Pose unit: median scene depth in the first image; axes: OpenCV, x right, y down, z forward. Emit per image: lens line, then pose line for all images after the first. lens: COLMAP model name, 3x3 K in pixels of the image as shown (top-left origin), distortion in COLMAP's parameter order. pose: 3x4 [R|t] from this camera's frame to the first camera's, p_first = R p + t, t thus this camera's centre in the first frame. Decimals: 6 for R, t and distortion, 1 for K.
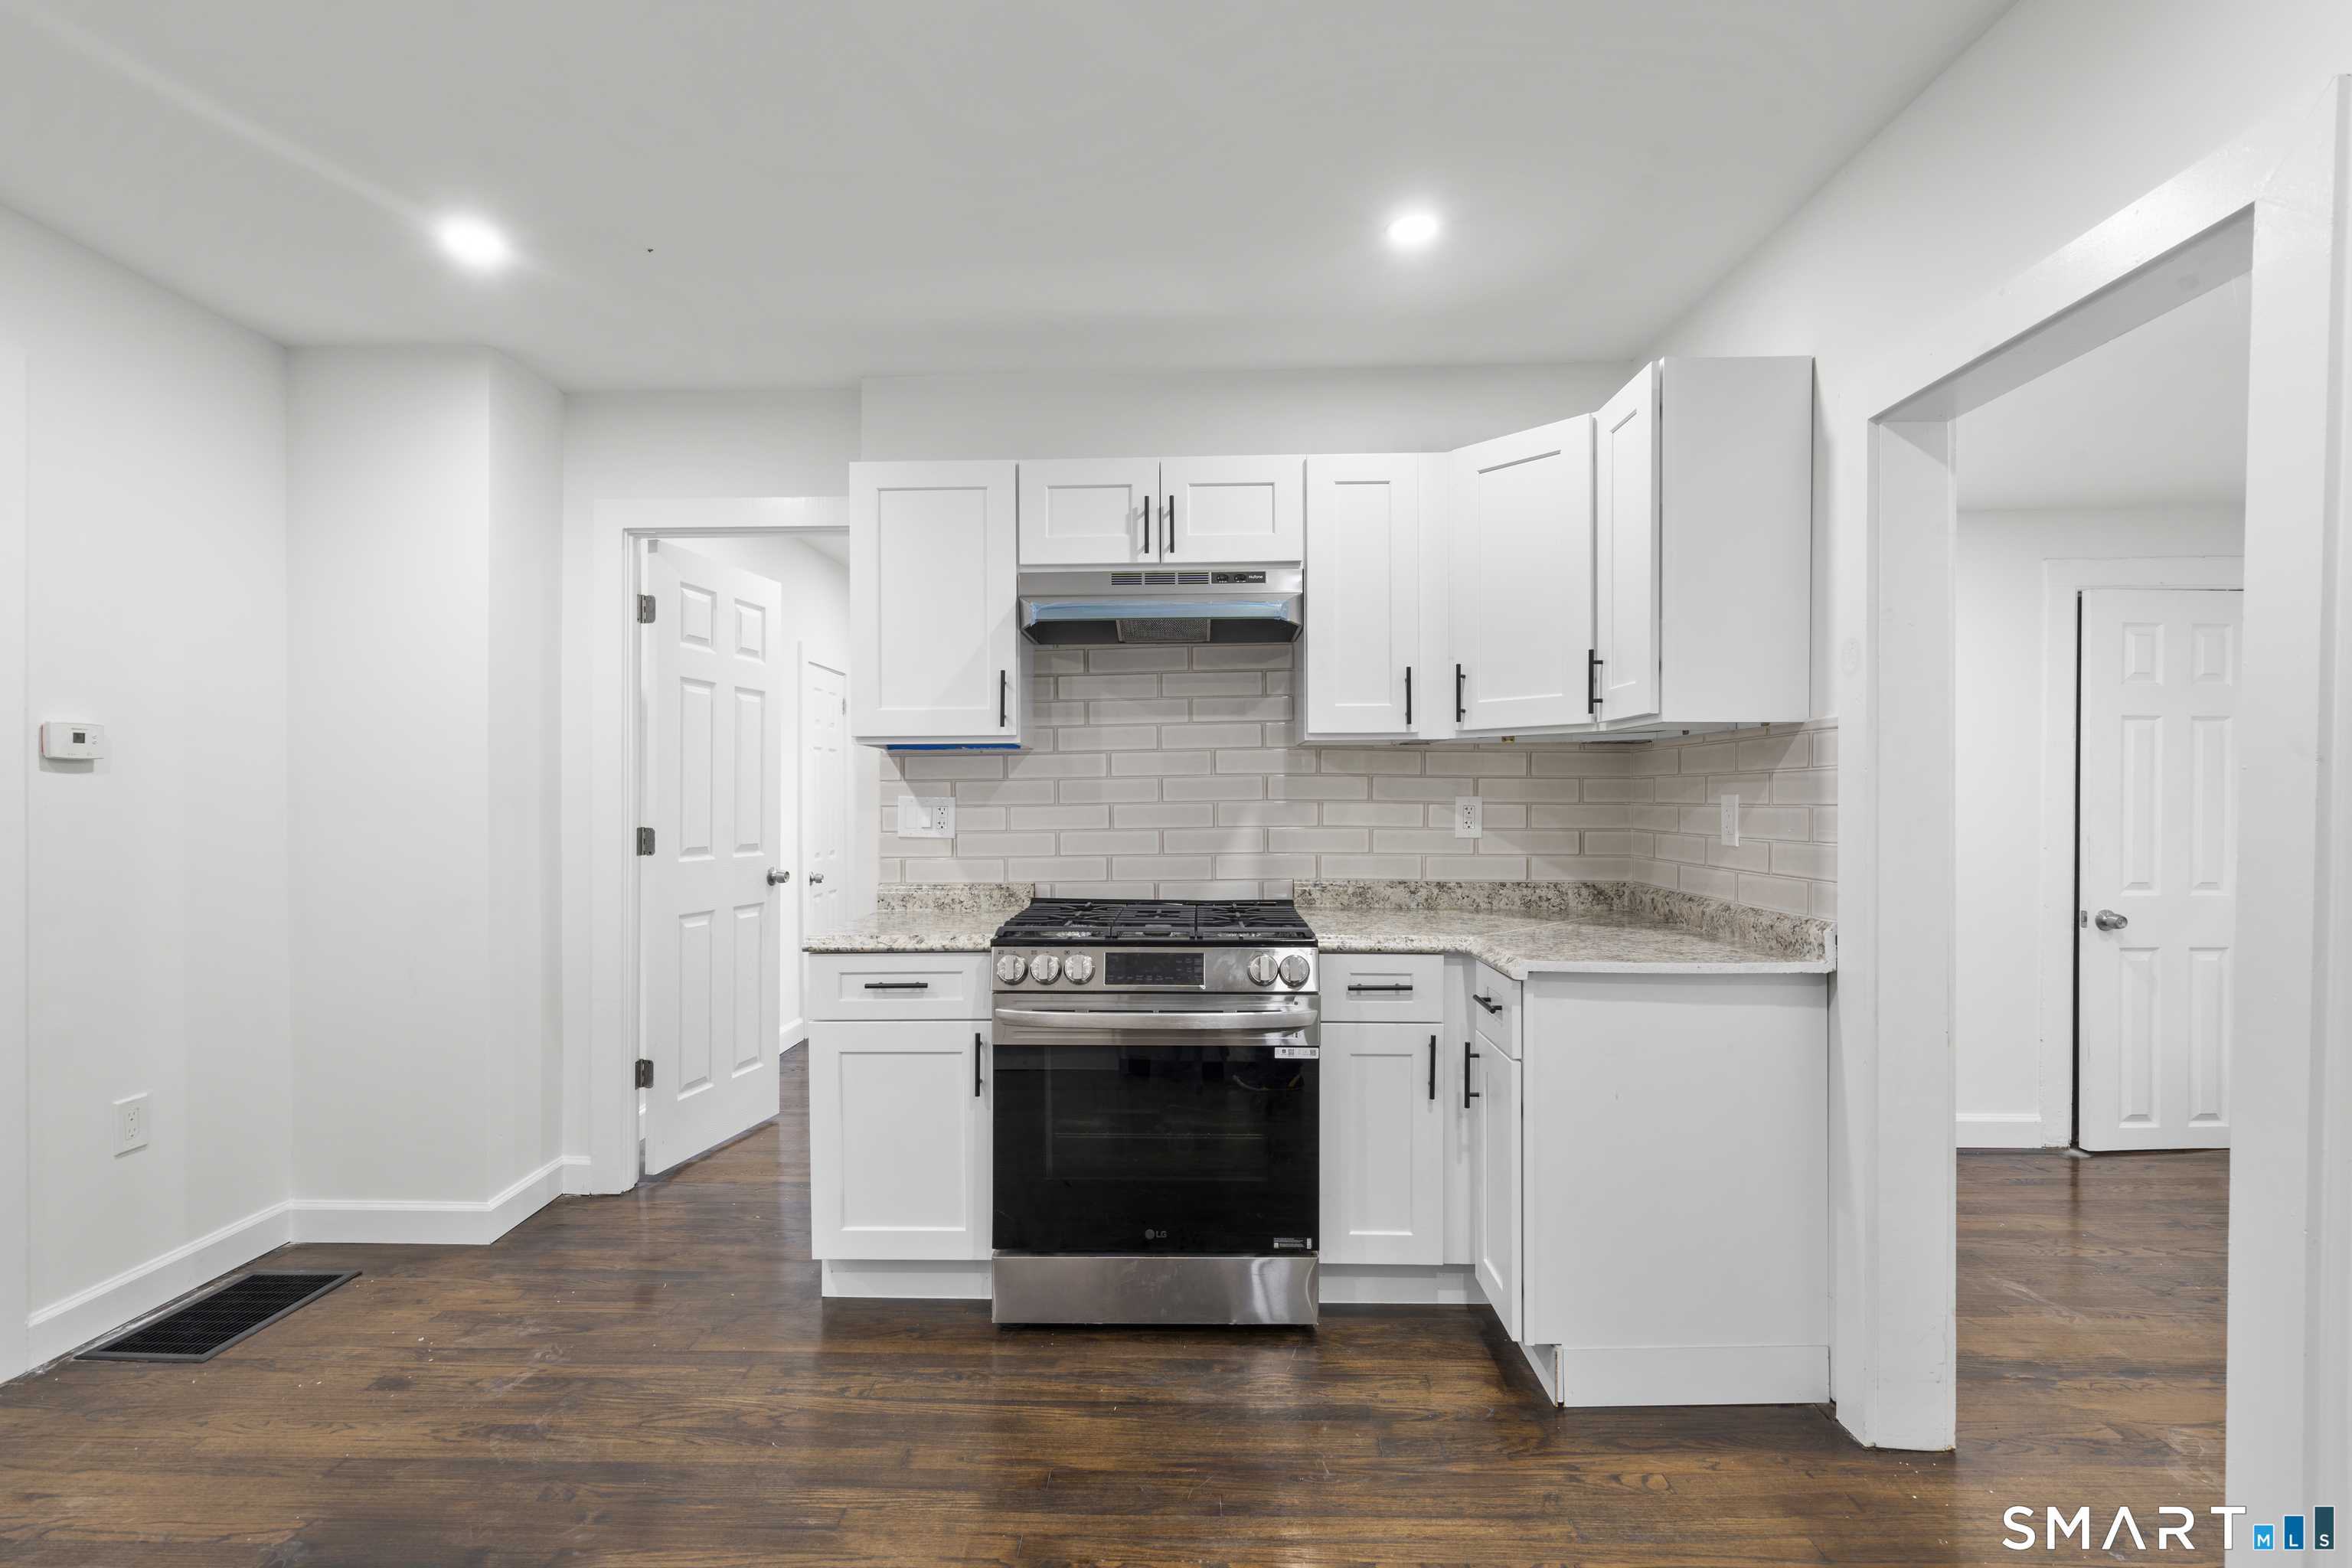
lens RADIAL K [[1098.4, 0, 1159.7], [0, 1098.4, 783.7], [0, 0, 1]] dist [-0.000067, 0.000185]
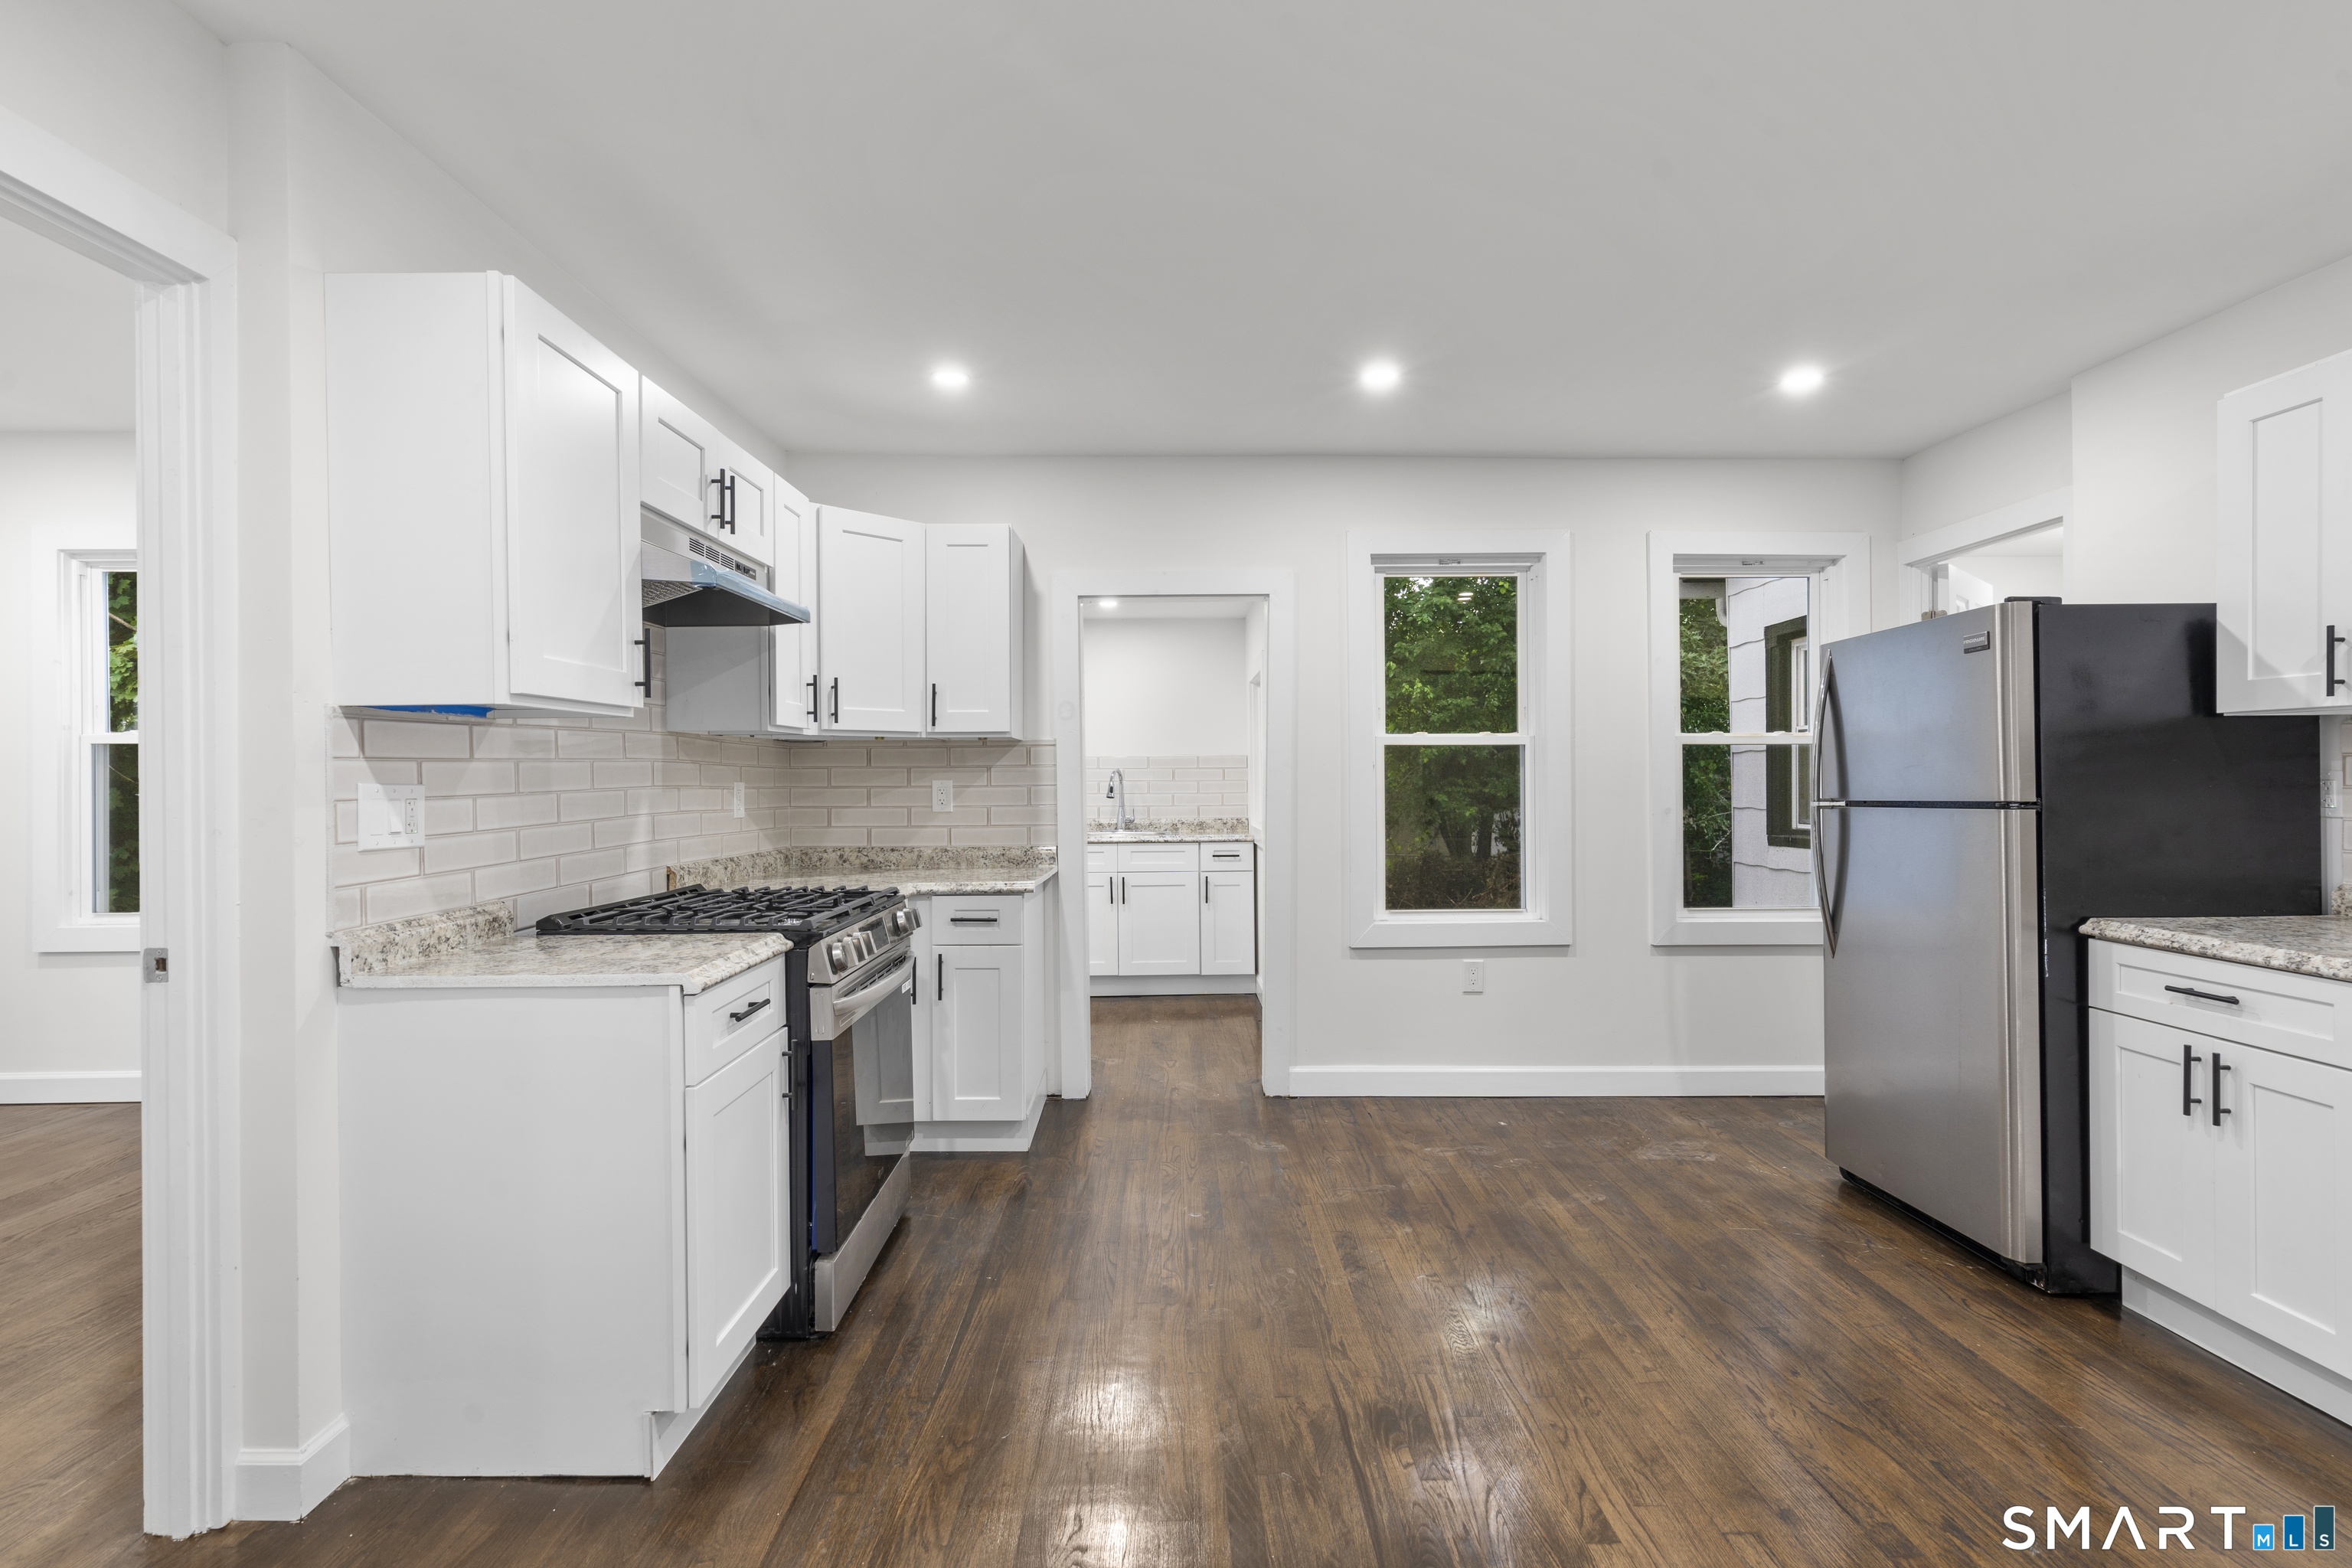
lens RADIAL K [[1098.4, 0, 1159.7], [0, 1098.4, 783.7], [0, 0, 1]] dist [-0.000067, 0.000185]
pose [[-0.036262, -0.001176, 0.999342, -0.873283], [-0.001388, 0.999998, 0.001126, 0.010350], [-0.999341, -0.001346, -0.036263, 0.585971]]
